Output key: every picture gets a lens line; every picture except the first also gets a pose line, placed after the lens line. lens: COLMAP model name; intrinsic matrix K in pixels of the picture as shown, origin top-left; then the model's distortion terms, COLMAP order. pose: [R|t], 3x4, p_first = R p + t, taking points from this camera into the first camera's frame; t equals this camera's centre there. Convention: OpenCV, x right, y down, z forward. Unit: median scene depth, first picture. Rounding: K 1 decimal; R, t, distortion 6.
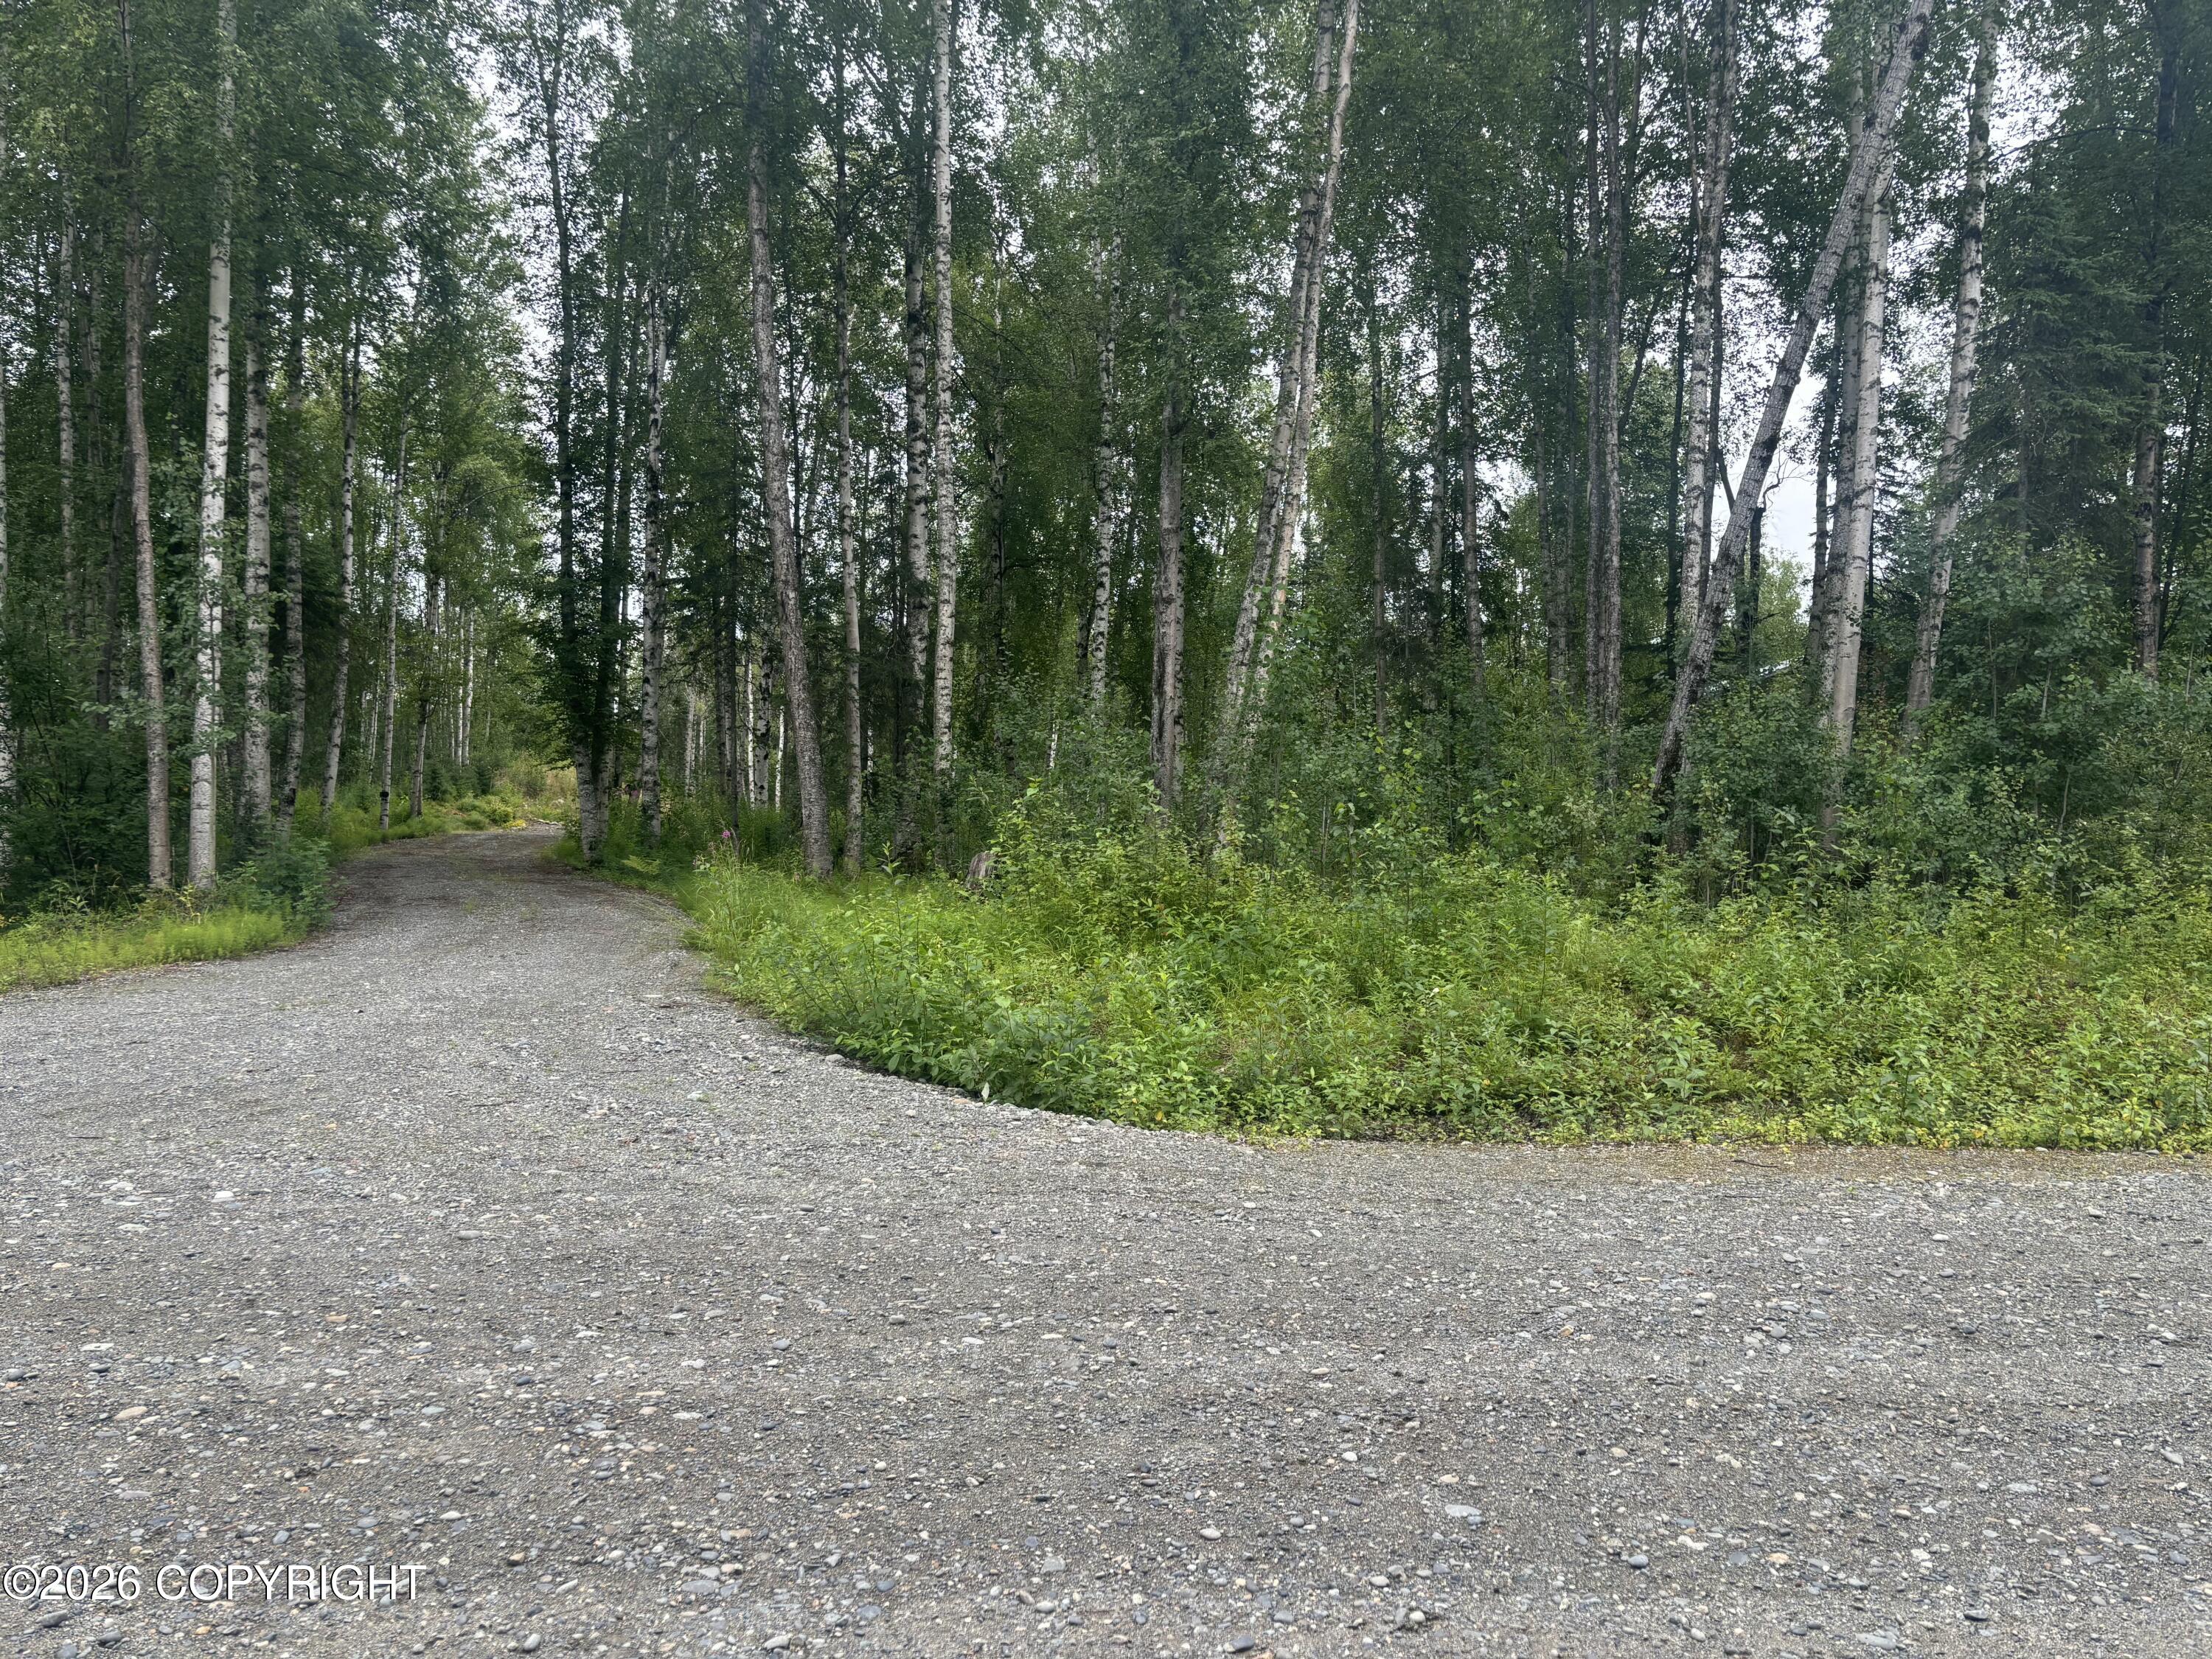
lens RADIAL K [[1656.8, 0, 1096.7], [0, 1656.8, 833.6], [0, 0, 1]] dist [0.042358, -0.000841]
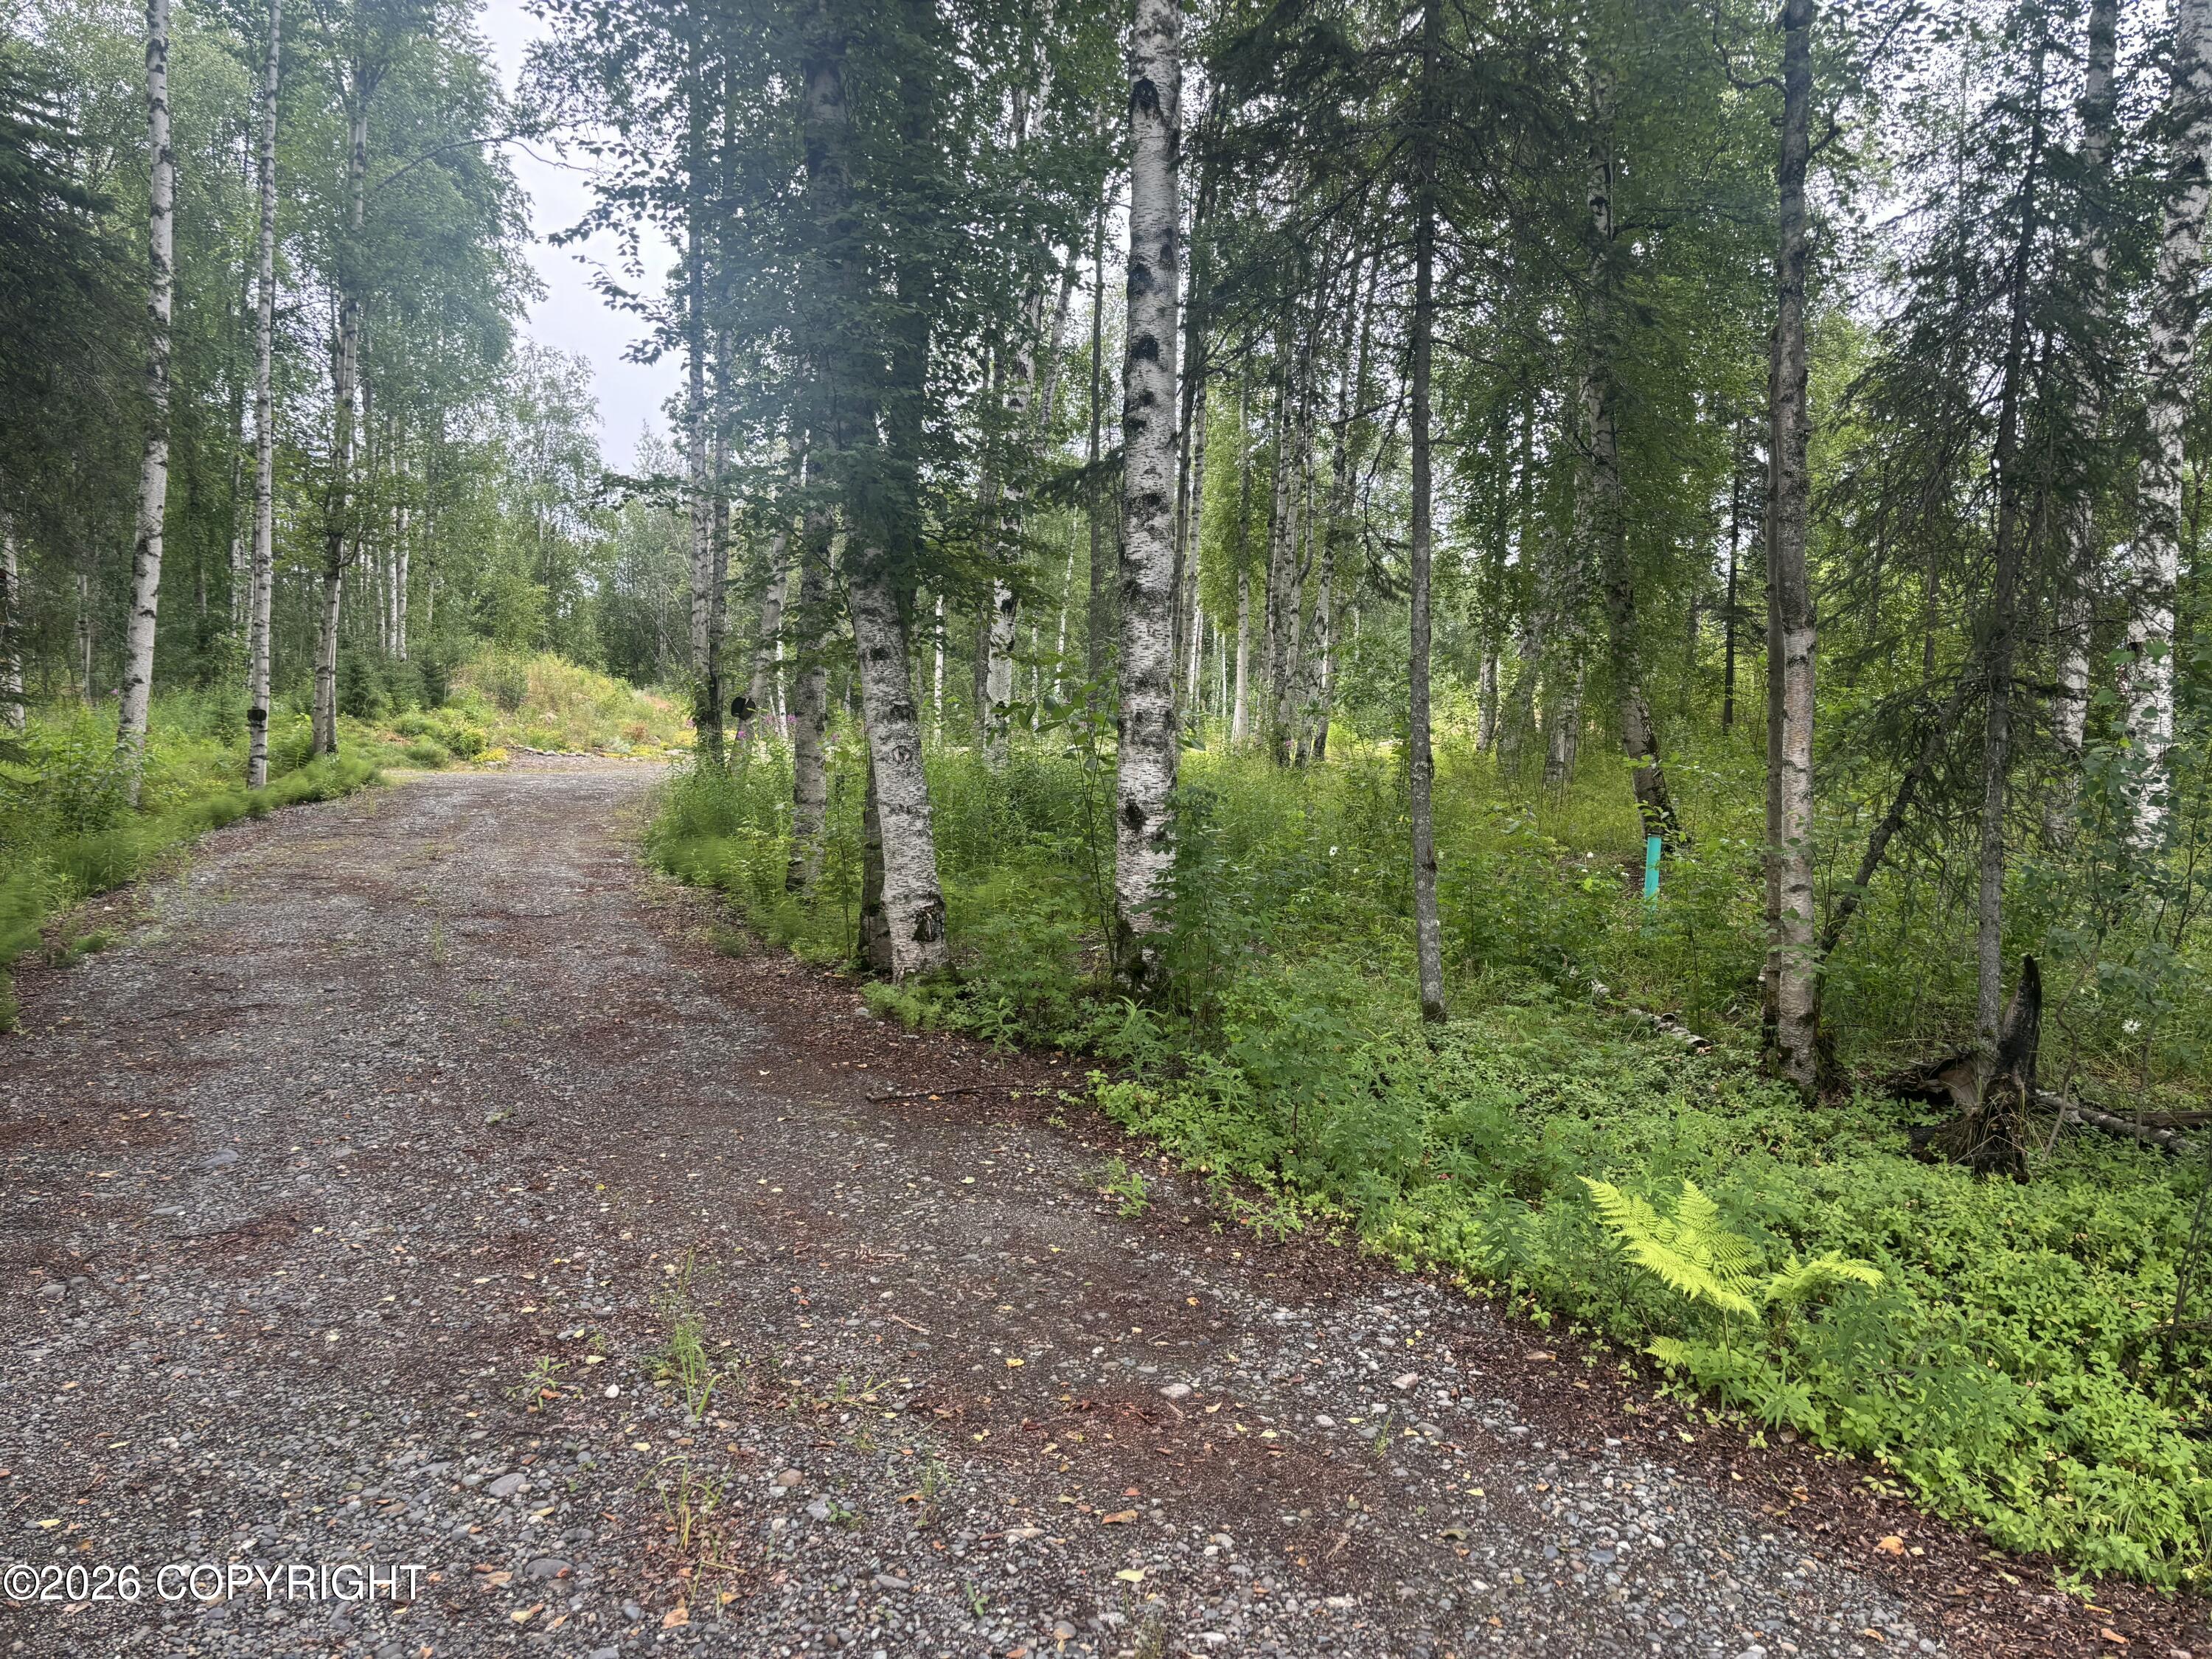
lens RADIAL K [[1656.8, 0, 1096.7], [0, 1656.8, 833.6], [0, 0, 1]] dist [0.042358, -0.000841]
pose [[0.999121, 0.004093, 0.041720, -0.174806], [-0.006510, 0.998297, 0.057969, -0.016495], [-0.041411, -0.058190, 0.997446, 0.433533]]
